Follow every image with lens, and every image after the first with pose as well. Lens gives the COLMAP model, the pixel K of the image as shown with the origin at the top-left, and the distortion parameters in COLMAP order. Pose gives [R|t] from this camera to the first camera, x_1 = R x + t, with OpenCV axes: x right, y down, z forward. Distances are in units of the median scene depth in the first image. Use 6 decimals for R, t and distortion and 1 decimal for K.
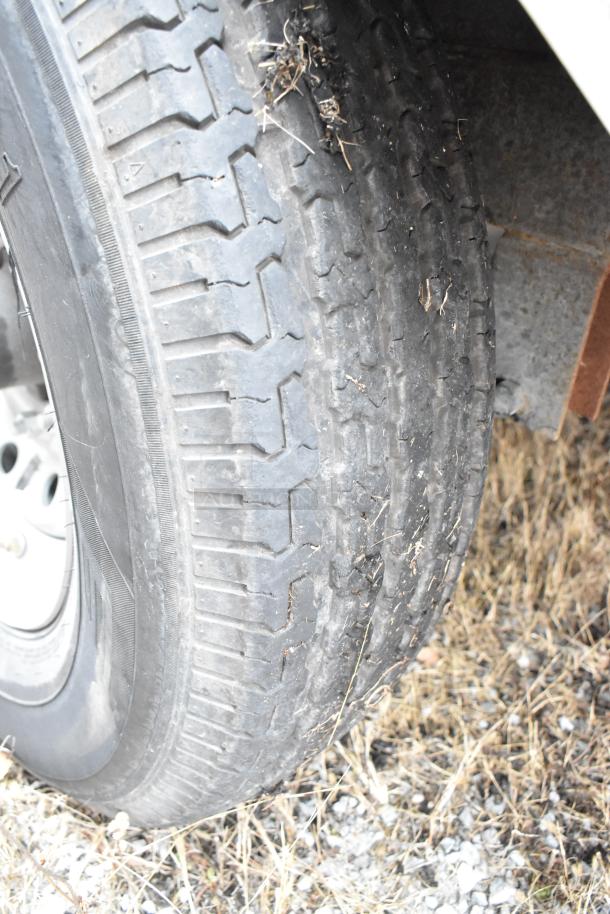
lens RADIAL K [[696.3, 0, 305.0], [0, 696.3, 457.0], [0, 0, 1]] dist [-0.013354, -0.002033]
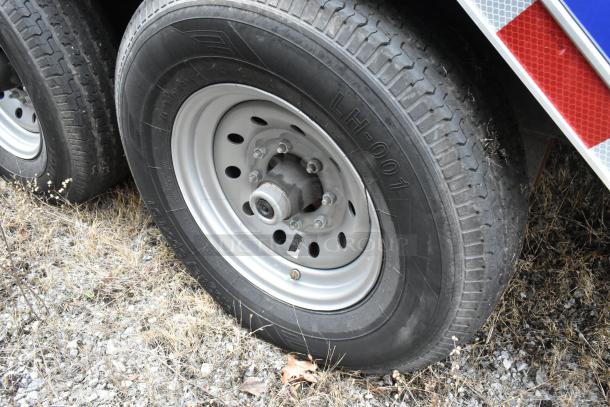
lens RADIAL K [[464.7, 0, 305.0], [0, 464.7, 203.5], [0, 0, 1]] dist [-0.013354, -0.002033]
pose [[0.974580, -0.201611, 0.097706, -1.025363], [0.185715, 0.970928, 0.151027, -0.687852], [-0.125314, -0.129043, 0.983689, -0.966221]]
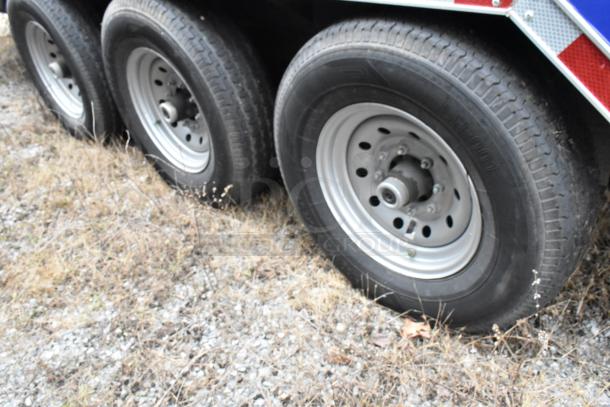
lens RADIAL K [[450.3, 0, 332.4], [0, 450.3, 201.8], [0, 0, 1]] dist [-0.010314, 0.001127]
pose [[0.977383, -0.205202, -0.051126, -1.259291], [0.208133, 0.976214, 0.060712, -0.548977], [0.037451, -0.069980, 0.996845, -1.777497]]
